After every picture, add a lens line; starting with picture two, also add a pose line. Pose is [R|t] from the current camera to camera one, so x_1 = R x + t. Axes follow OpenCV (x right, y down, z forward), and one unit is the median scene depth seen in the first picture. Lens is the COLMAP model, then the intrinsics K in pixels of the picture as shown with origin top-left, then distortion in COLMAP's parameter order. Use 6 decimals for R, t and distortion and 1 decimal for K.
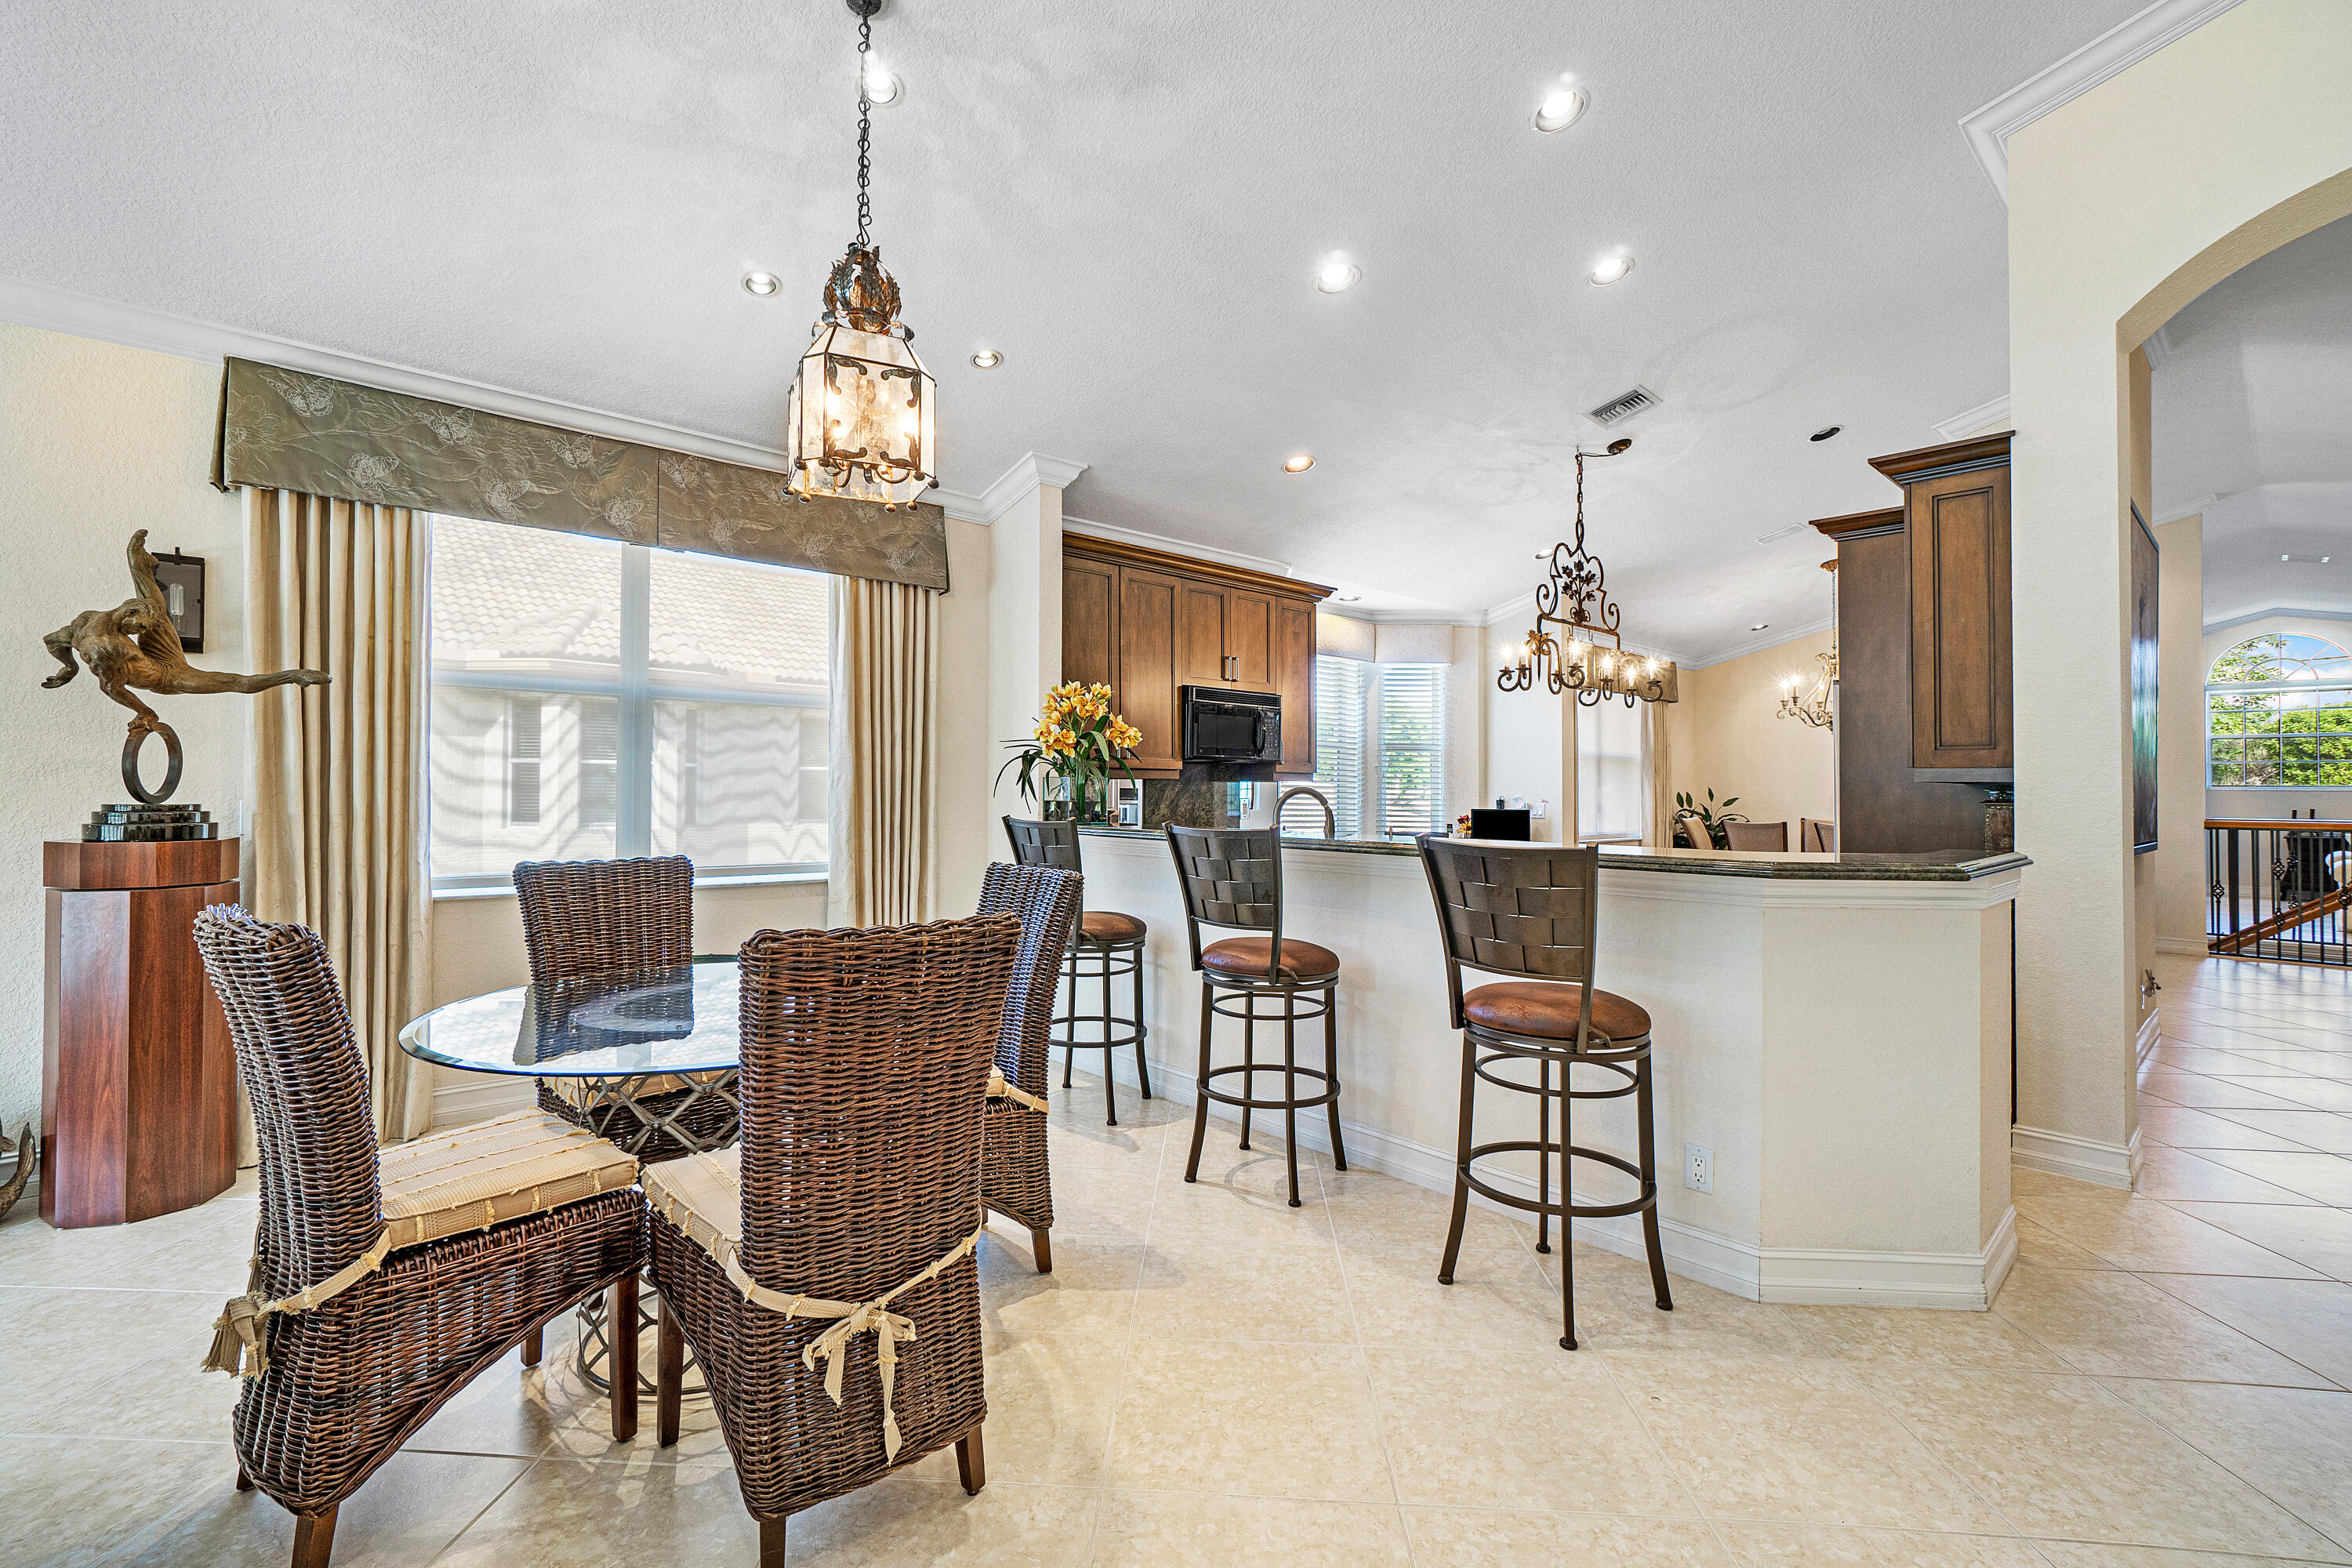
lens RADIAL K [[1020.9, 0, 1162.0], [0, 1020.9, 778.3], [0, 0, 1]] dist [-0.029892, 0.013983]
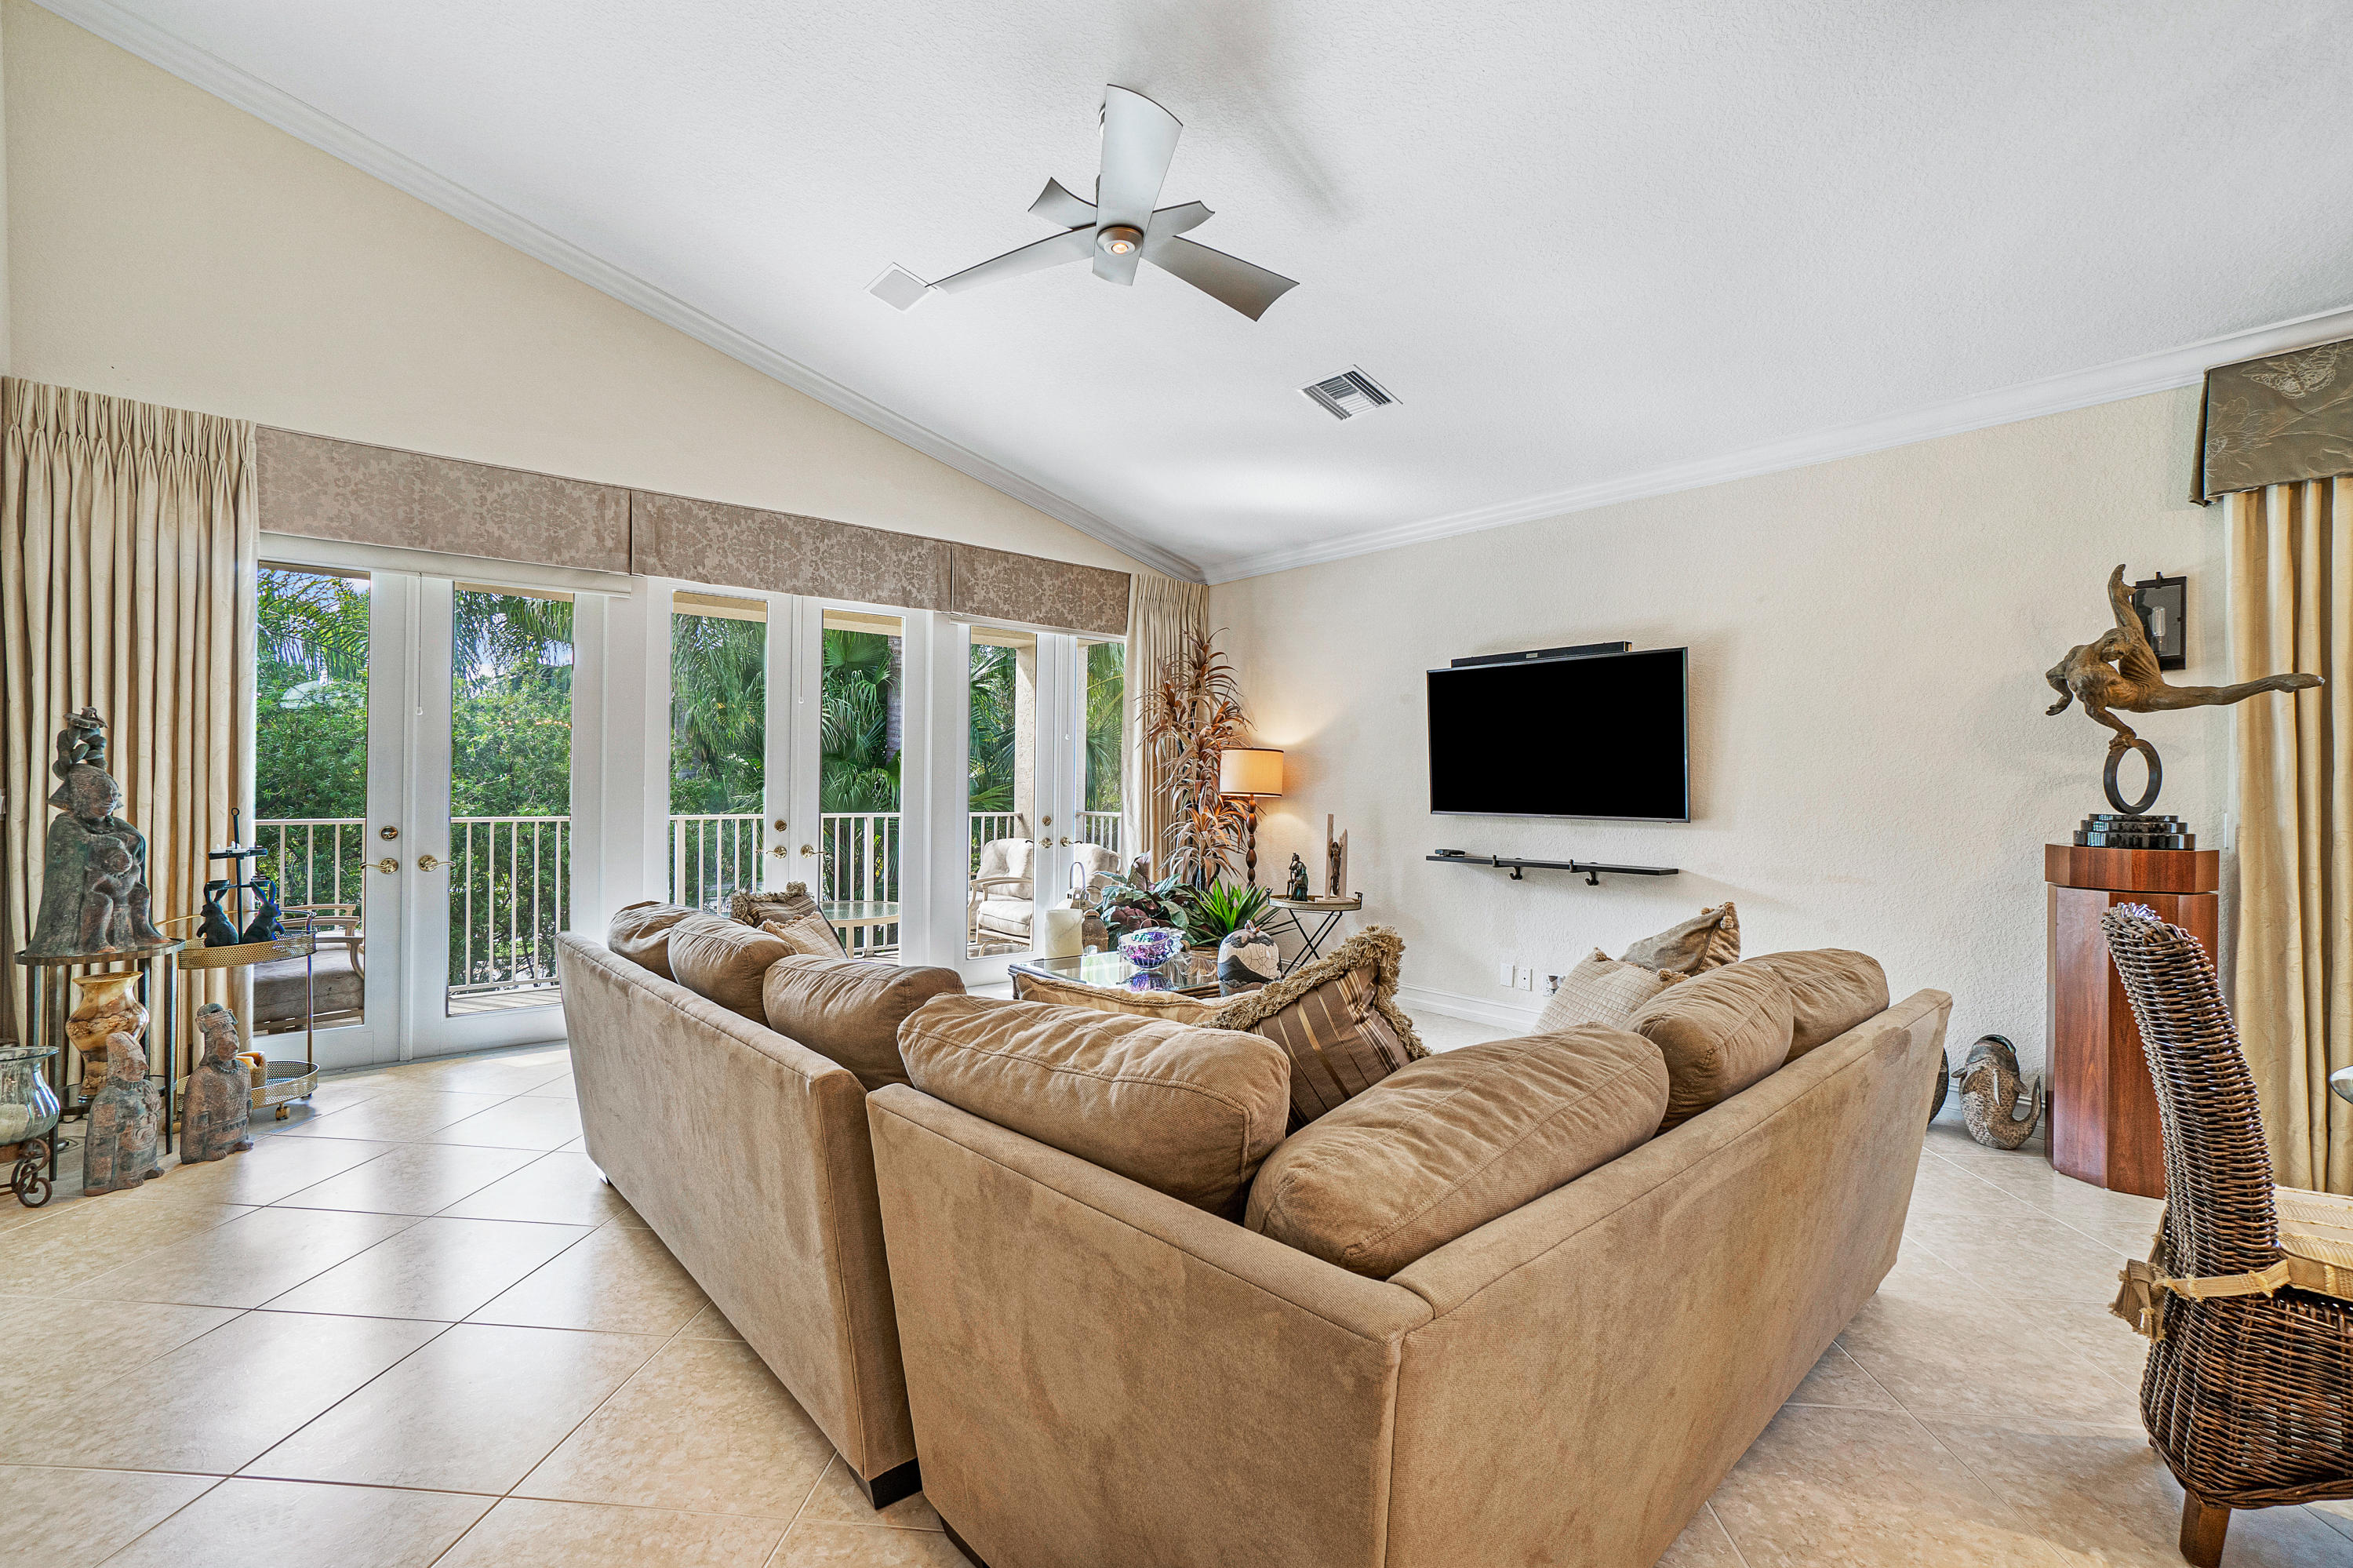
lens RADIAL K [[1056.8, 0, 1167.2], [0, 1056.8, 787.4], [0, 0, 1]] dist [-0.041017, 0.024758]
pose [[-0.017529, -0.007362, -0.999819, 0.122814], [0.001101, 0.999972, -0.007382, 0.003028], [0.999846, -0.001231, -0.017520, -0.021043]]
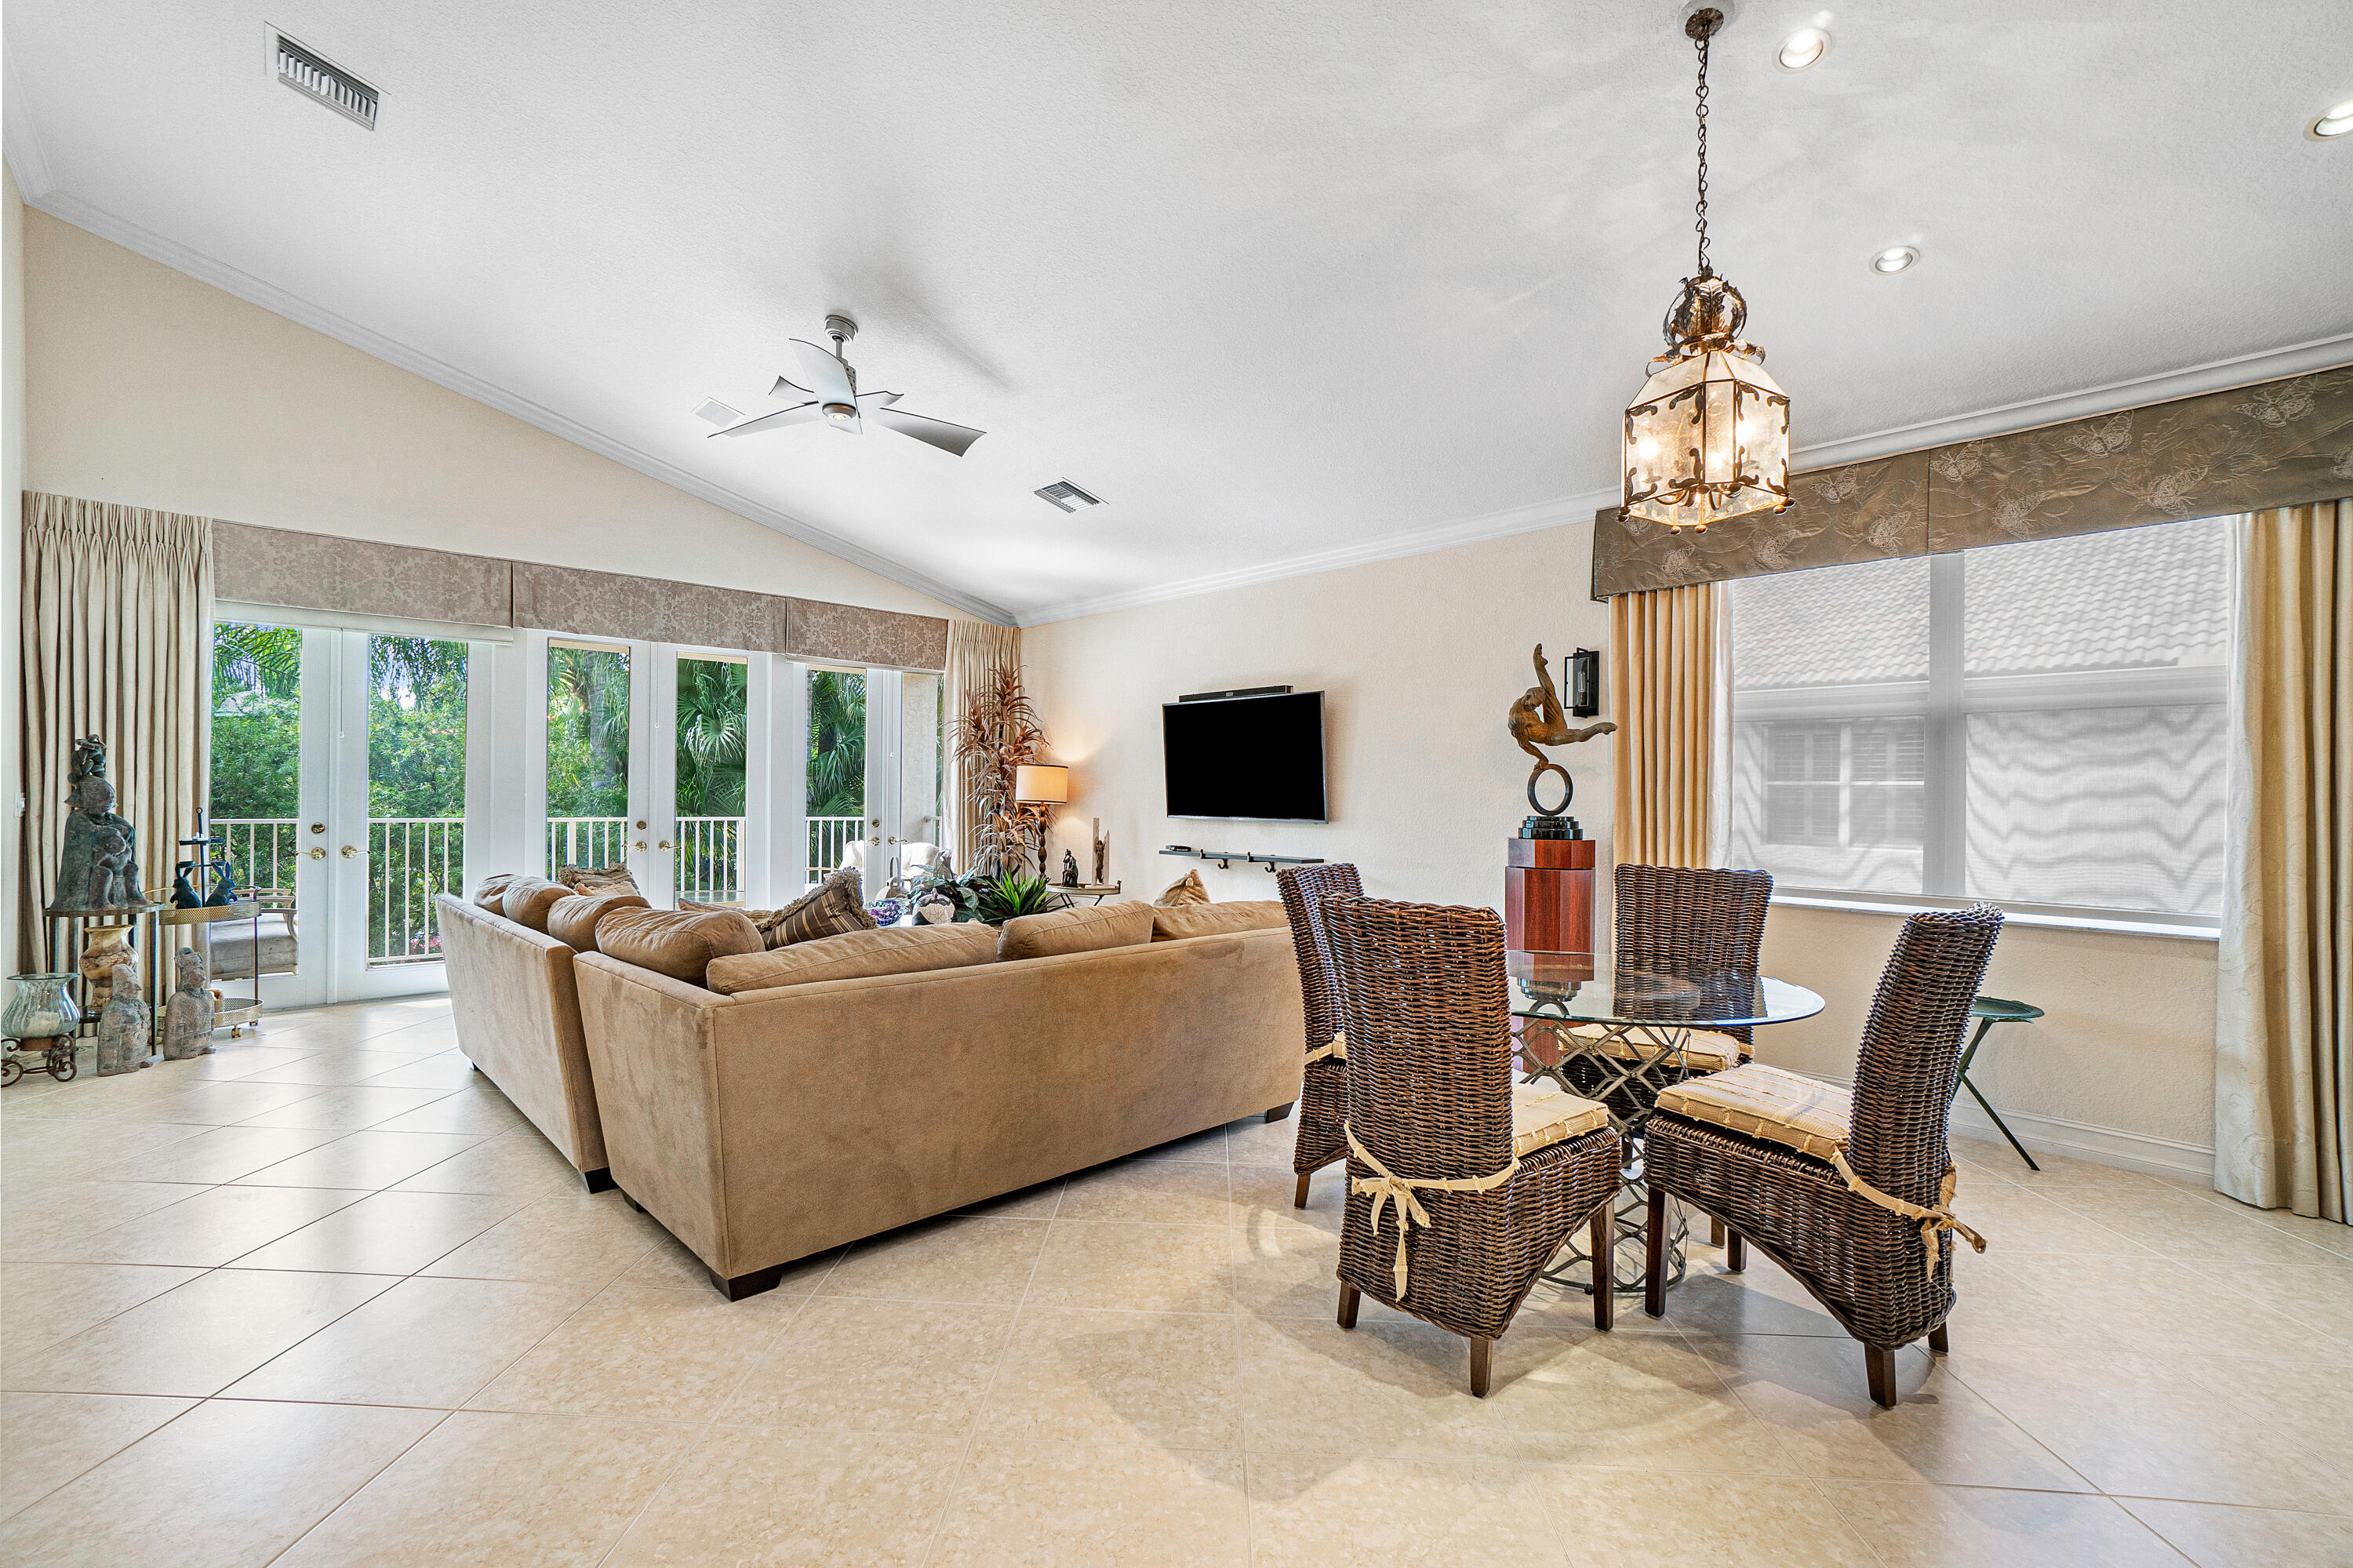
lens RADIAL K [[1063.5, 0, 1172.2], [0, 1063.5, 807.8], [0, 0, 1]] dist [-0.035750, 0.021669]
pose [[0.020564, 0.002184, -0.999786, 0.574269], [-0.002446, 0.999995, 0.002134, 0.009240], [0.999786, 0.002401, 0.020570, 0.339789]]
